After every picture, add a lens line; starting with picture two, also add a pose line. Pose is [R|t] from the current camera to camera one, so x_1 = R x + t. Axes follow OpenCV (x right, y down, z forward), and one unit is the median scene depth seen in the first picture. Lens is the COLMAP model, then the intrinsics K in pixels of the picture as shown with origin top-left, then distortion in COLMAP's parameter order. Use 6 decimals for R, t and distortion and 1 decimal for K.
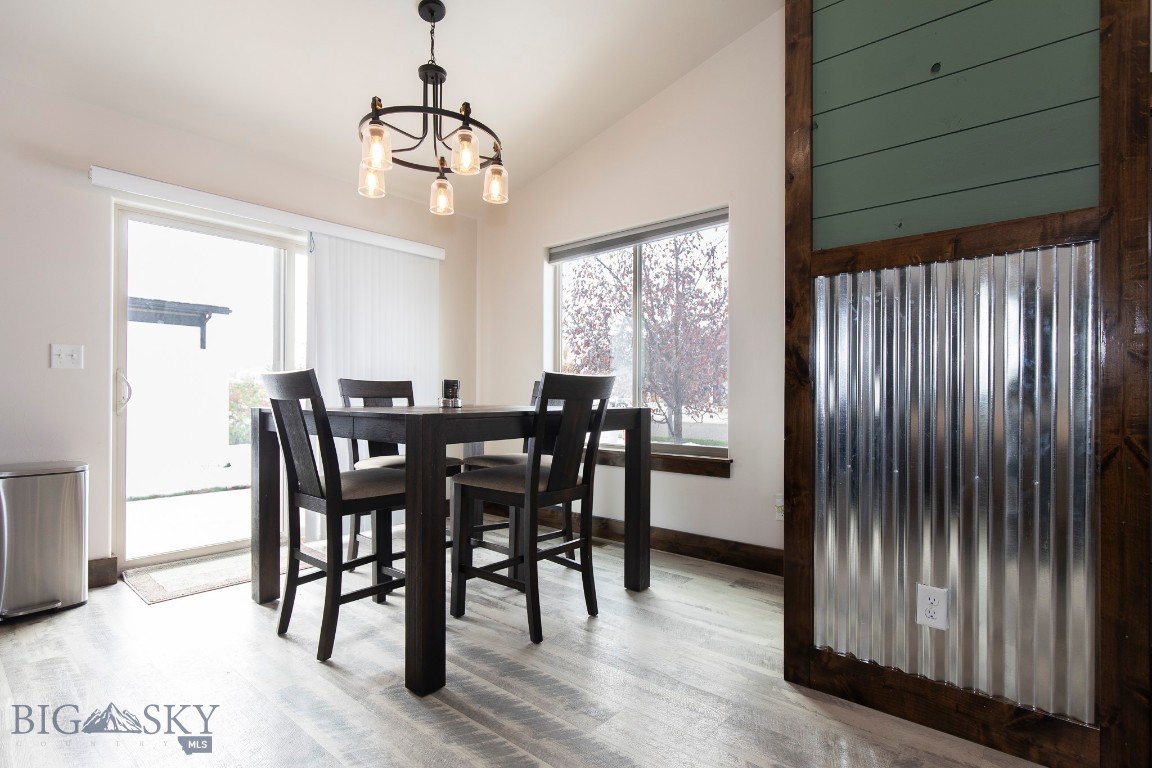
lens RADIAL K [[583.7, 0, 576.2], [0, 583.7, 389.5], [0, 0, 1]] dist [0.001577, 0.000419]
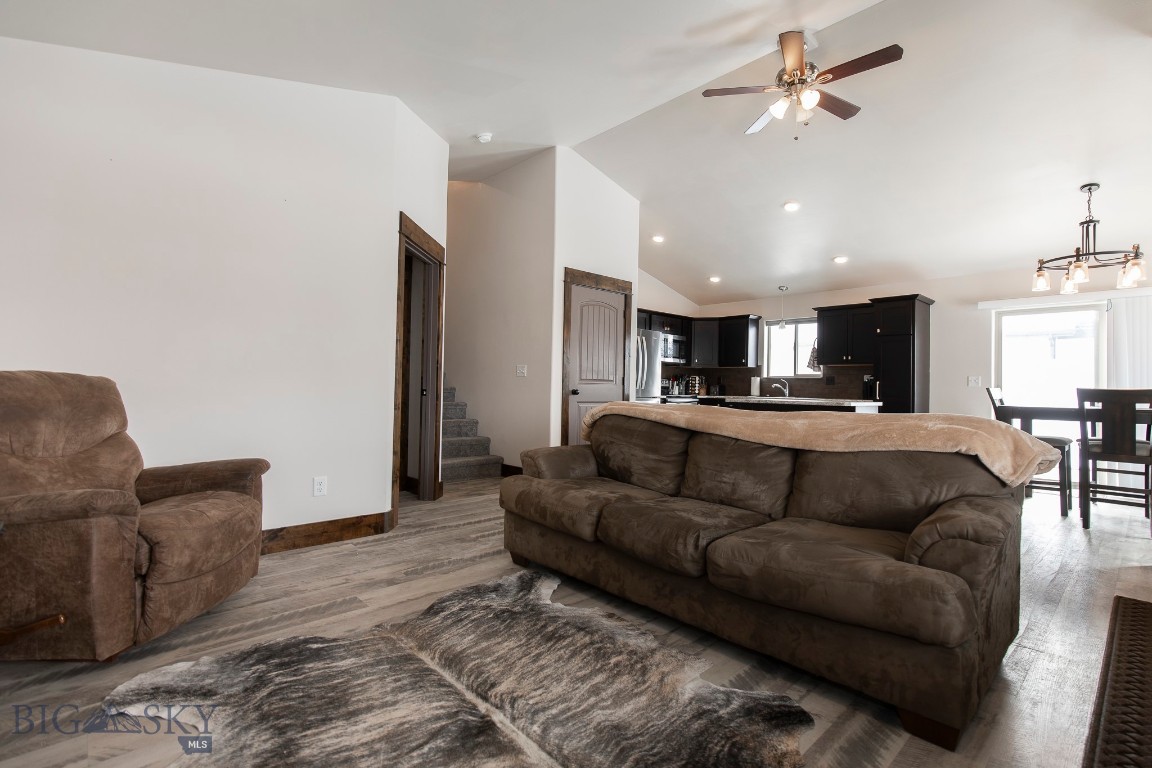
lens RADIAL K [[530.7, 0, 588.9], [0, 530.7, 377.9], [0, 0, 1]] dist [0.009444, -0.000704]
pose [[-0.094661, -0.021201, -0.995284, 1.856067], [-0.016109, 0.999675, -0.019763, -0.000719], [0.995379, 0.014162, -0.094972, -0.474968]]
